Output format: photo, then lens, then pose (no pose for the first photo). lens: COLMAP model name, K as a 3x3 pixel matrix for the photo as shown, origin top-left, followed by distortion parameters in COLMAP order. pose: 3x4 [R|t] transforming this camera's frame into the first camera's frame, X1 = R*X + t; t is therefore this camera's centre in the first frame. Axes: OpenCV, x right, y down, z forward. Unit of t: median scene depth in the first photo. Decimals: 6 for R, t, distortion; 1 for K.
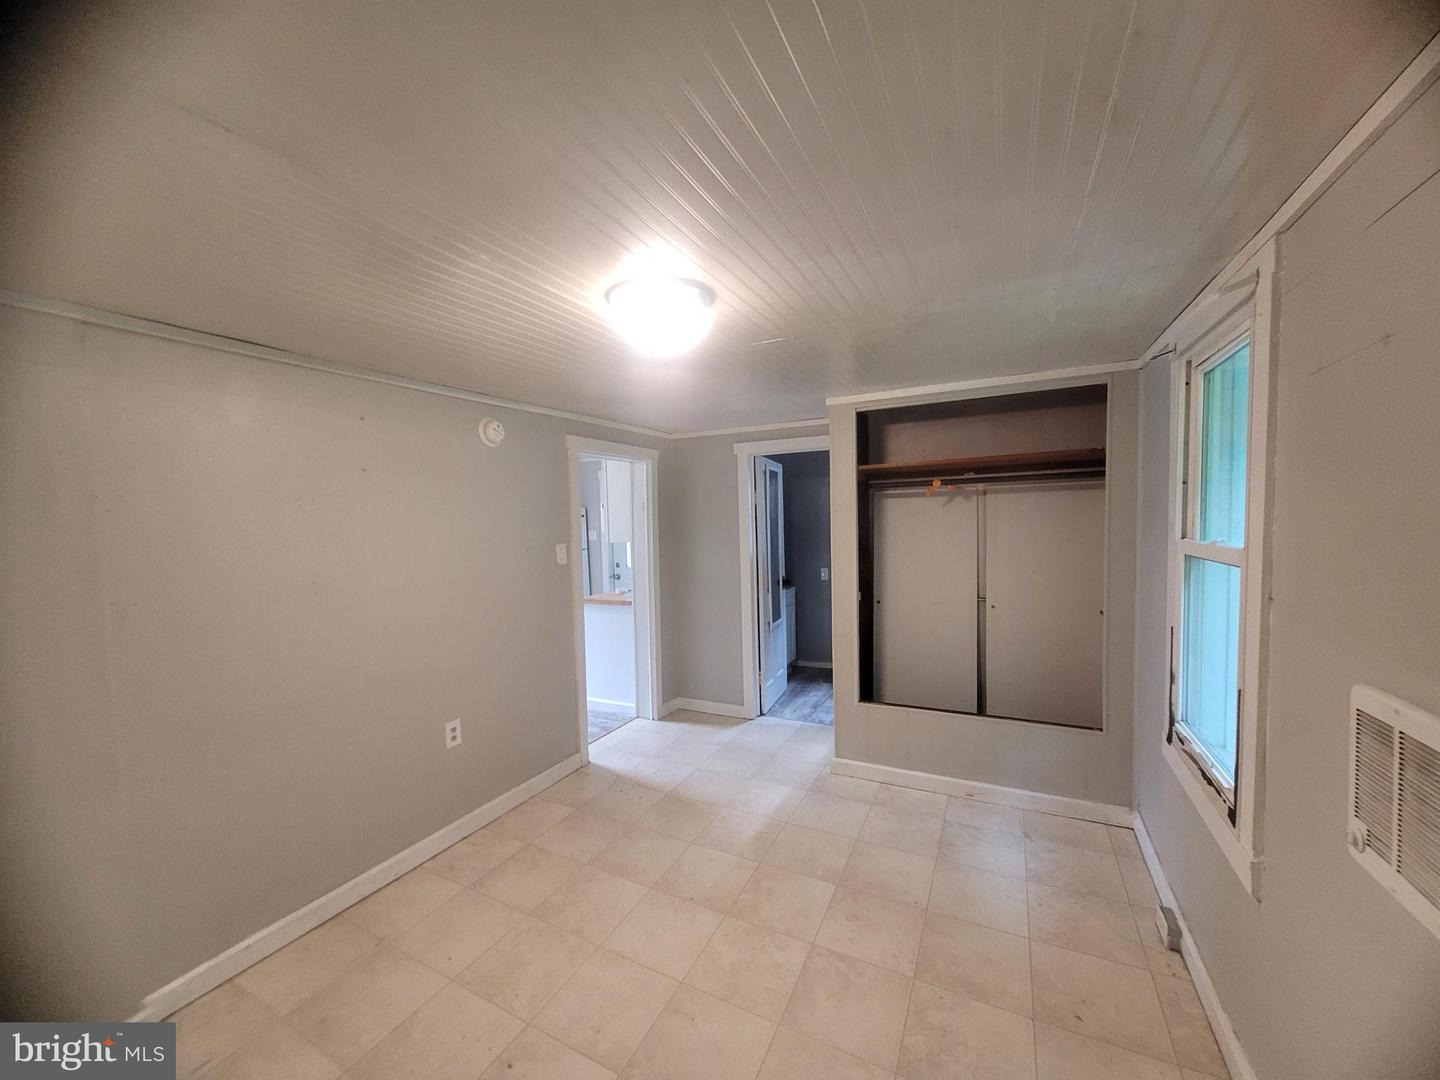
lens RADIAL K [[560.7, 0, 719.0], [0, 560.7, 548.2], [0, 0, 1]] dist [0.008114, -0.001745]
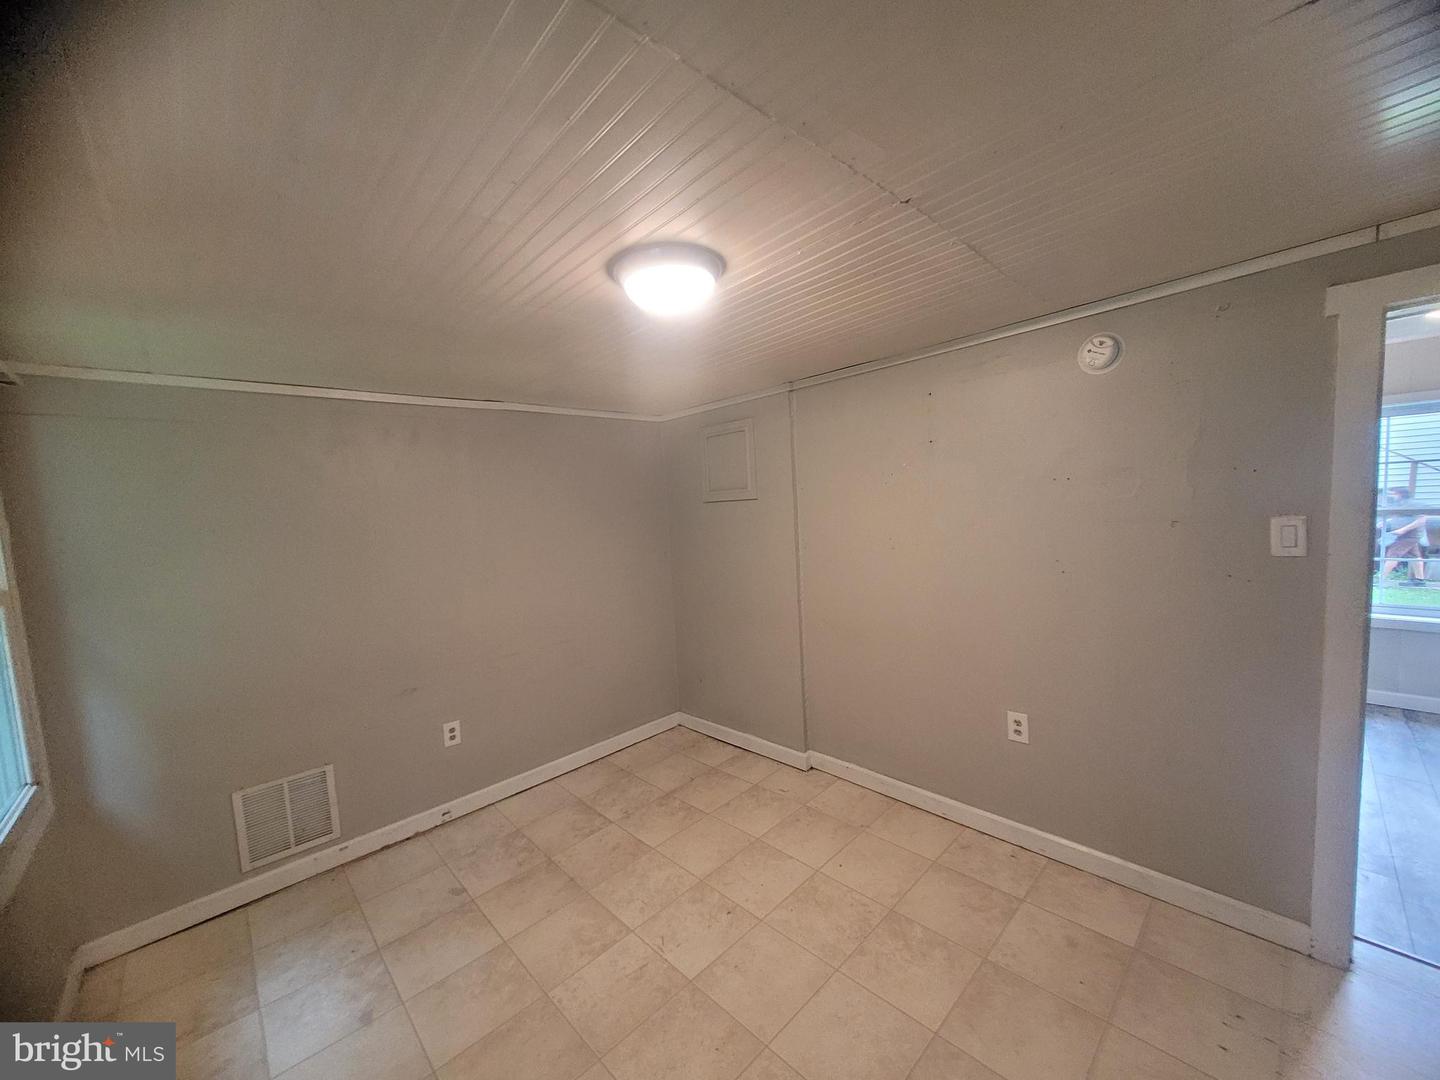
lens RADIAL K [[560.7, 0, 722.3], [0, 560.7, 549.8], [0, 0, 1]] dist [0.008114, -0.001745]
pose [[-0.326173, 0.123260, -0.937240, 0.451533], [0.019059, 0.992119, 0.123844, -0.061254], [0.945118, 0.022532, -0.325952, 0.808466]]
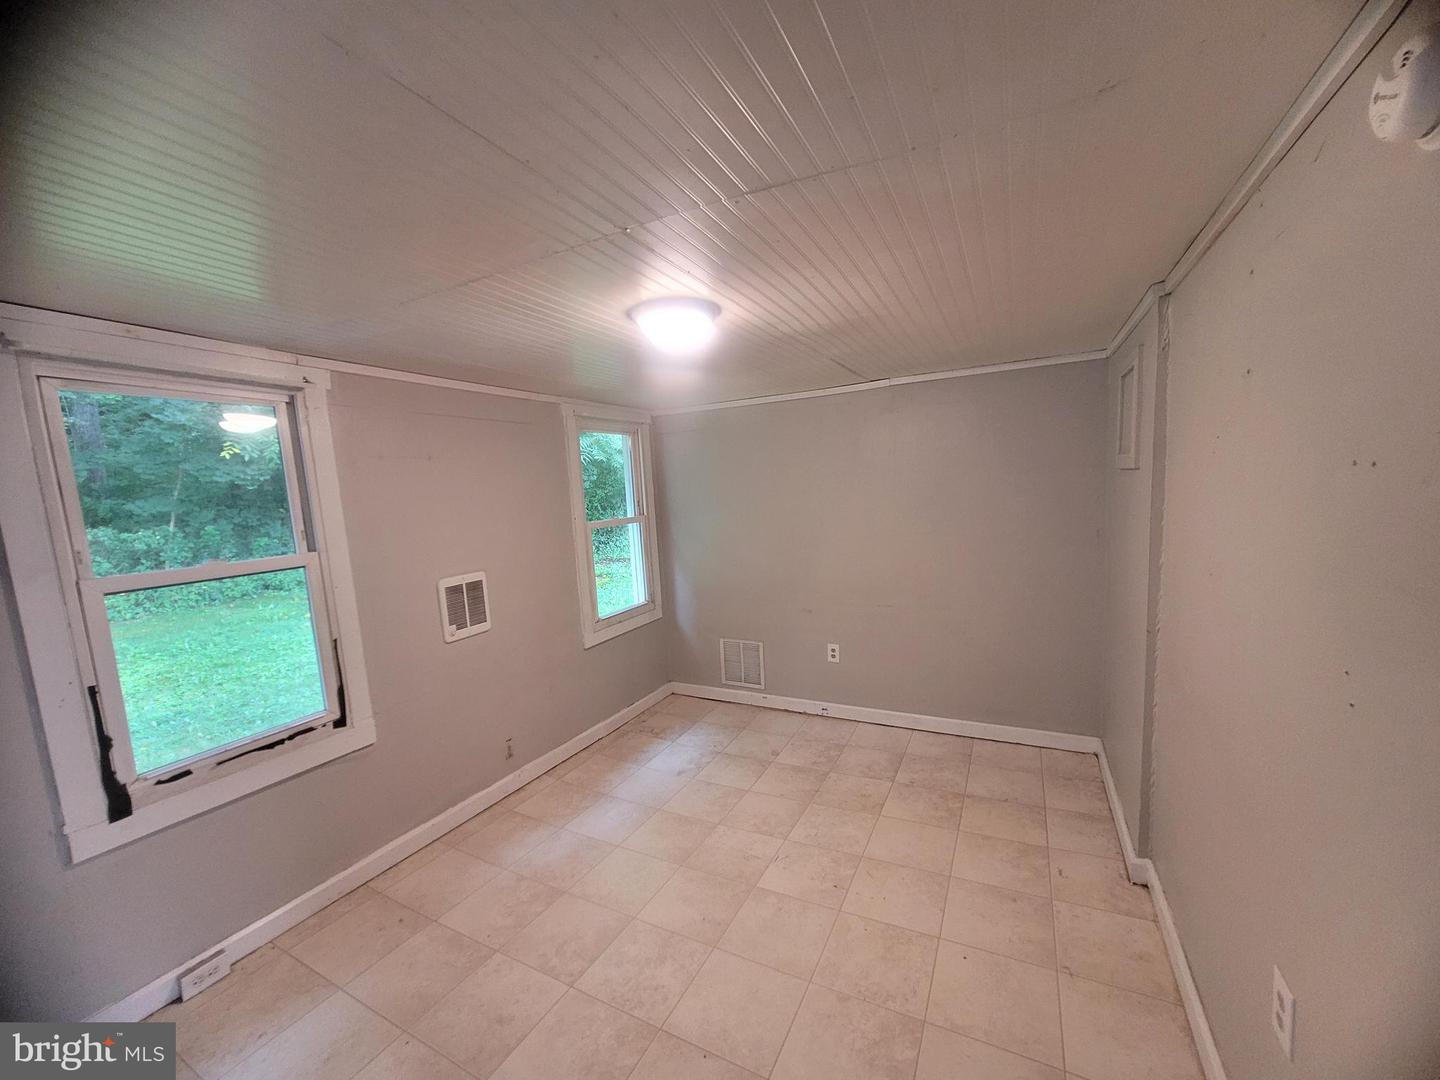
lens RADIAL K [[560.7, 0, 719.5], [0, 560.7, 548.3], [0, 0, 1]] dist [0.008114, -0.001745]
pose [[-0.996757, 0.078119, 0.019288, -0.103607], [0.080202, 0.983879, 0.159841, -0.084595], [-0.006490, 0.160870, -0.986954, 1.289645]]
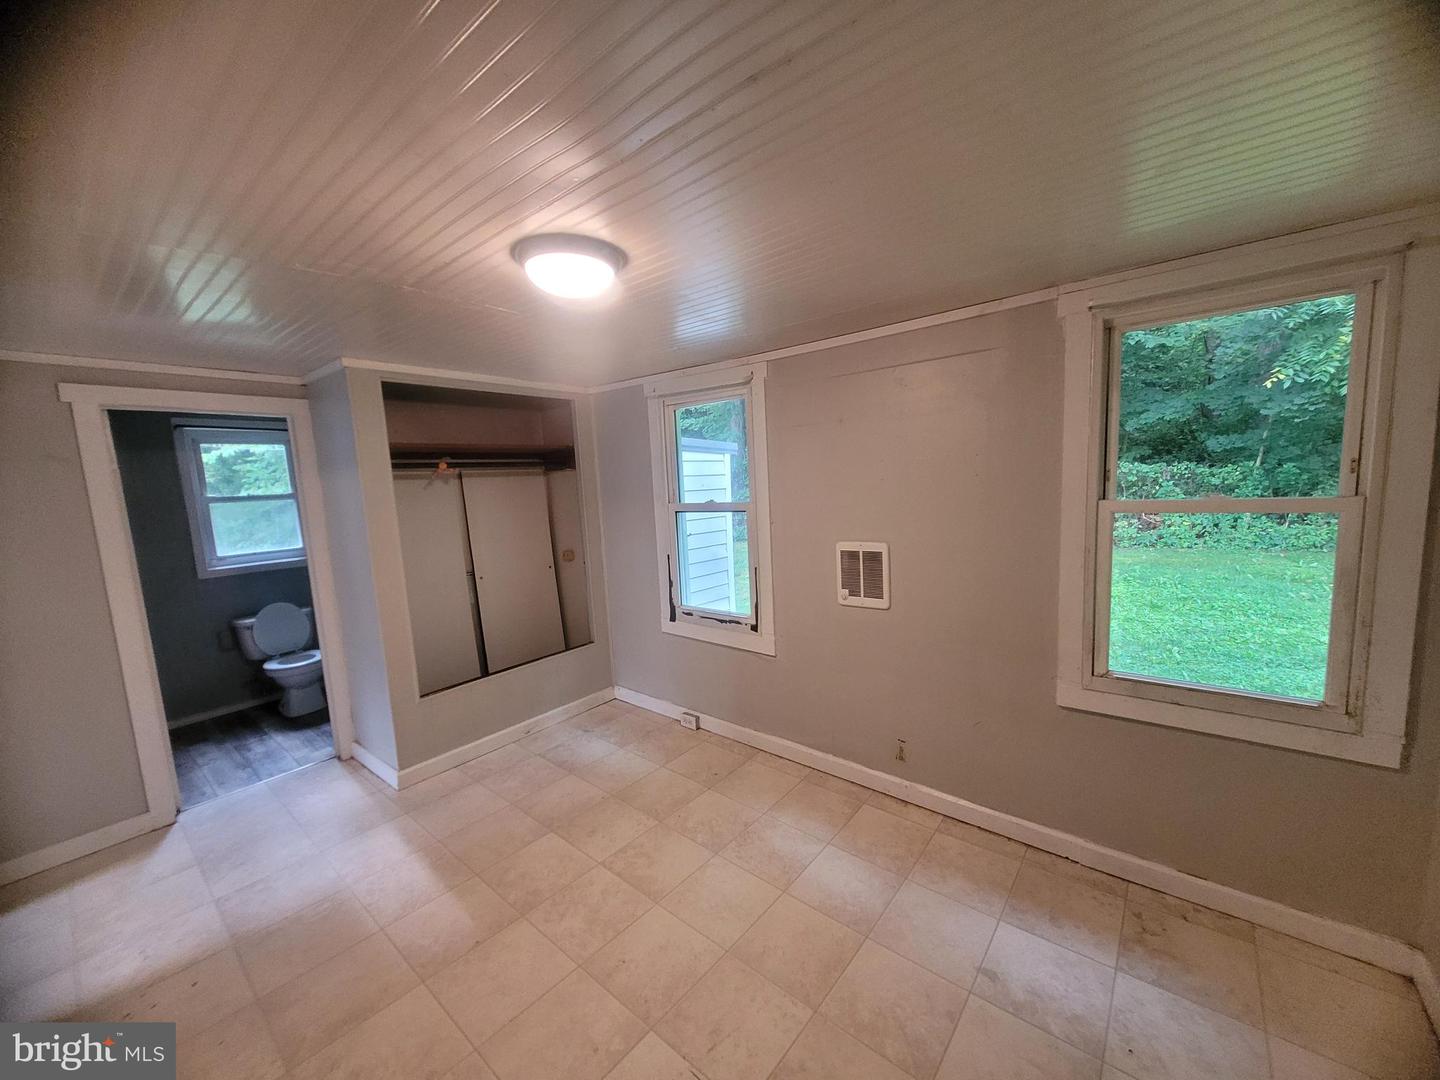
lens RADIAL K [[560.7, 0, 723.0], [0, 560.7, 548.1], [0, 0, 1]] dist [0.008114, -0.001745]
pose [[0.214371, -0.100575, 0.971561, -0.599577], [0.092505, 0.992304, 0.082312, -0.004119], [-0.972362, 0.072229, 0.222025, 0.329299]]
